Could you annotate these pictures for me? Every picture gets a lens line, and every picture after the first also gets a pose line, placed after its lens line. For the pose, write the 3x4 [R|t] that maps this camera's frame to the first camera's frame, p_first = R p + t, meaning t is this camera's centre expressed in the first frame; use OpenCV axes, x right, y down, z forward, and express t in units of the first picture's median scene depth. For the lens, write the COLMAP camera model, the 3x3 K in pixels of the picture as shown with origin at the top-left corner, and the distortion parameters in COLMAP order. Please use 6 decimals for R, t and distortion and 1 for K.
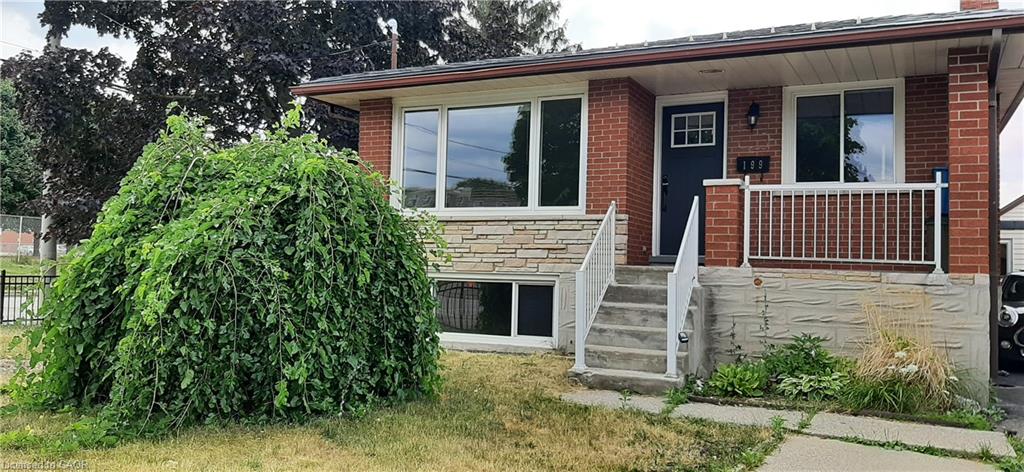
lens RADIAL K [[791.6, 0, 506.9], [0, 791.6, 232.2], [0, 0, 1]] dist [0.043730, -0.055205]
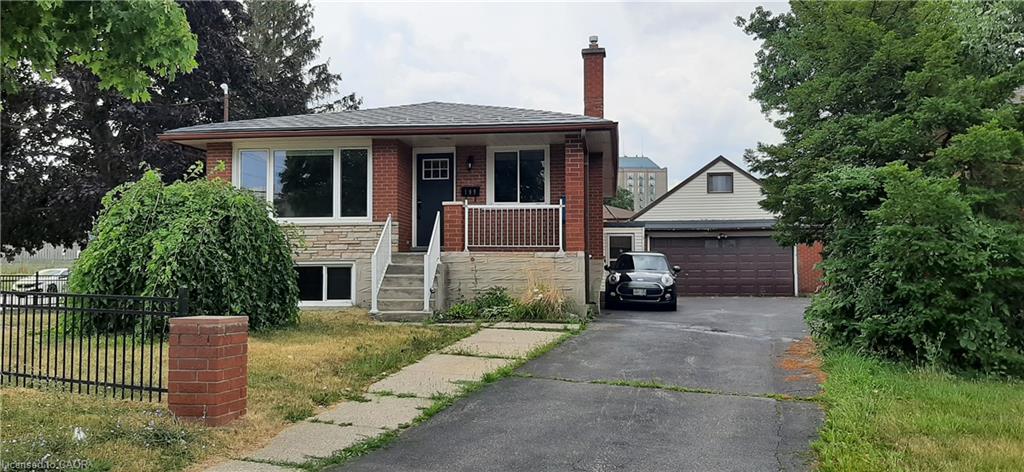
lens RADIAL K [[791.6, 0, 533.0], [0, 791.6, 226.8], [0, 0, 1]] dist [0.043730, -0.055205]
pose [[0.937281, -0.011987, 0.348368, -0.184626], [0.014039, 0.999896, -0.003368, -0.002954], [-0.348292, 0.008048, 0.937352, -0.750426]]
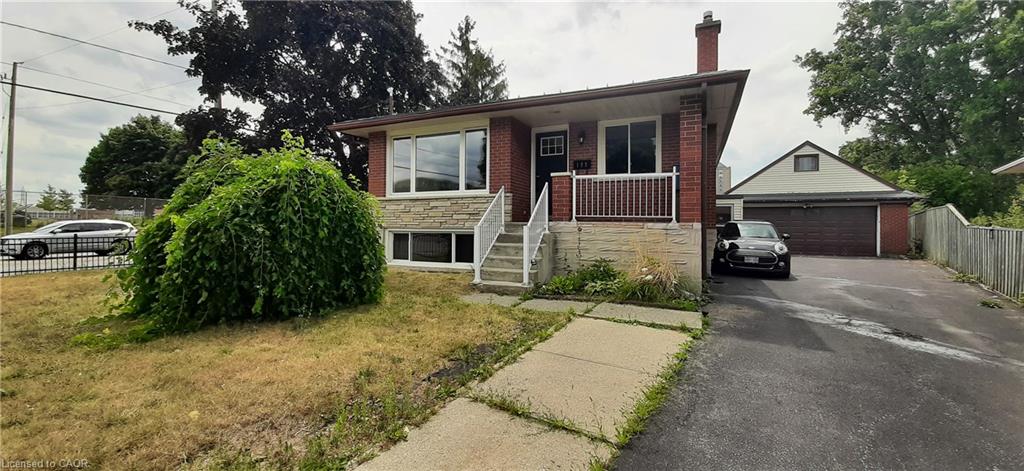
lens RADIAL K [[402.3, 0, 514.0], [0, 402.3, 223.1], [0, 0, 1]] dist [0.010741, -0.010458]
pose [[0.999232, -0.021890, 0.032511, 0.146494], [0.020485, 0.998868, 0.042934, 0.005458], [-0.033414, -0.042235, 0.998549, 0.103540]]
